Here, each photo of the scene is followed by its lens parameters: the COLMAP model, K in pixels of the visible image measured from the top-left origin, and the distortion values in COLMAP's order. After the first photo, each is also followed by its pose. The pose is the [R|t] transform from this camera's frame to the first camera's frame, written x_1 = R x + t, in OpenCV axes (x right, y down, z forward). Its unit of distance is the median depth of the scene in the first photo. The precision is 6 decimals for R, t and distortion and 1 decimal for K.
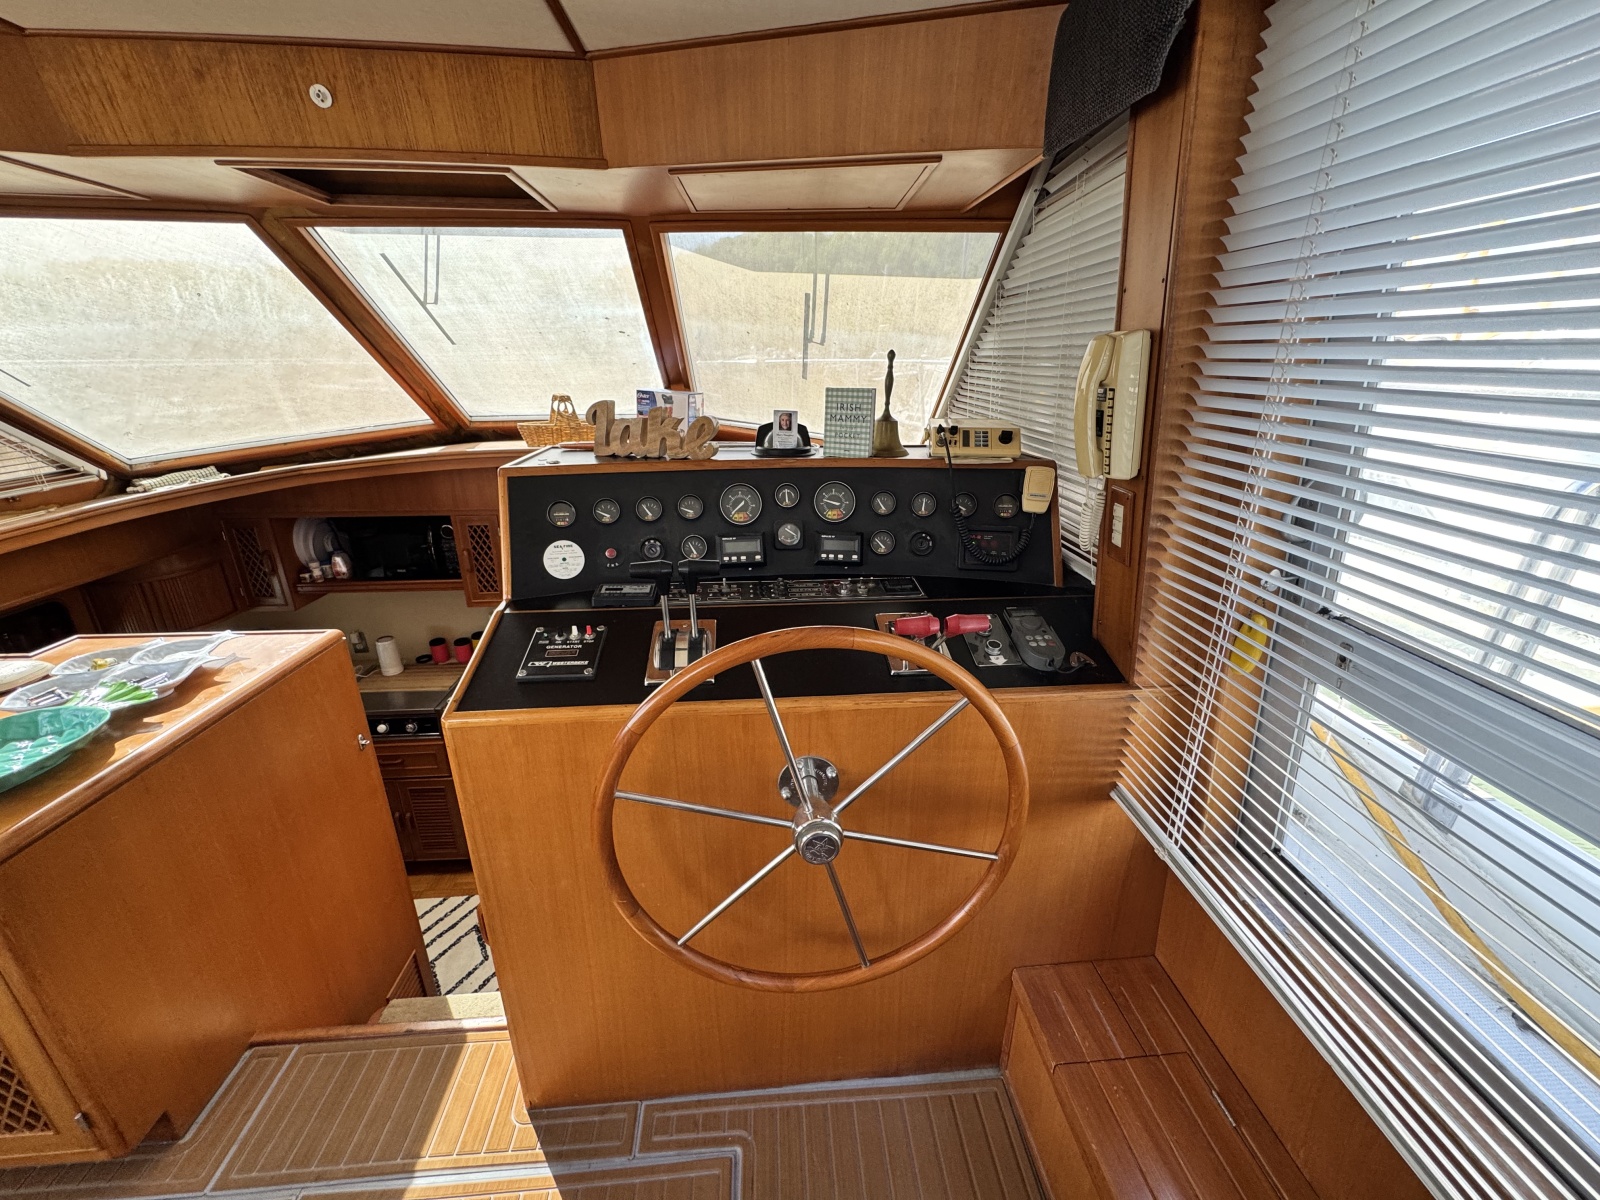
lens RADIAL K [[636.0, 0, 804.6], [0, 636.0, 603.2], [0, 0, 1]] dist [-0.003856, 0.000158]
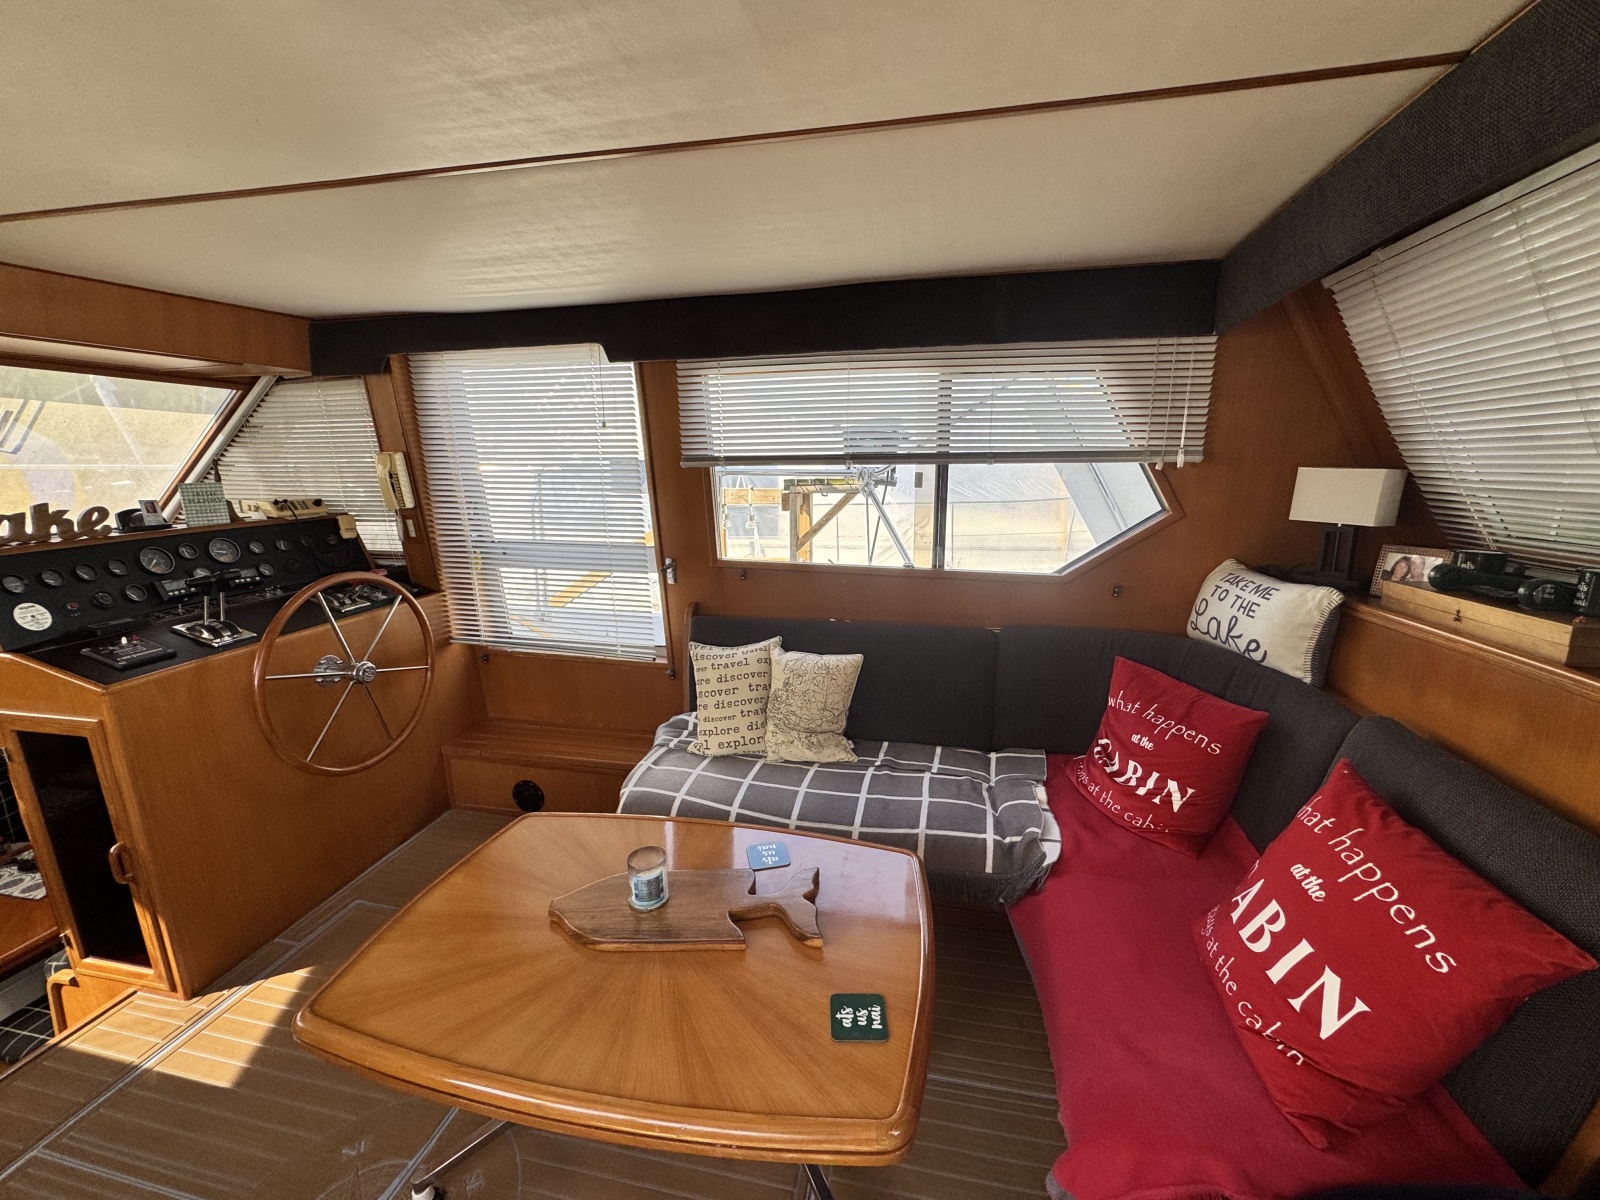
lens RADIAL K [[636.0, 0, 796.9], [0, 636.0, 593.7], [0, 0, 1]] dist [-0.003856, 0.000158]
pose [[0.272461, -0.208257, 0.939358, -1.127954], [0.353921, 0.929539, 0.103425, 0.297921], [-0.894709, 0.304280, 0.326970, -0.805358]]
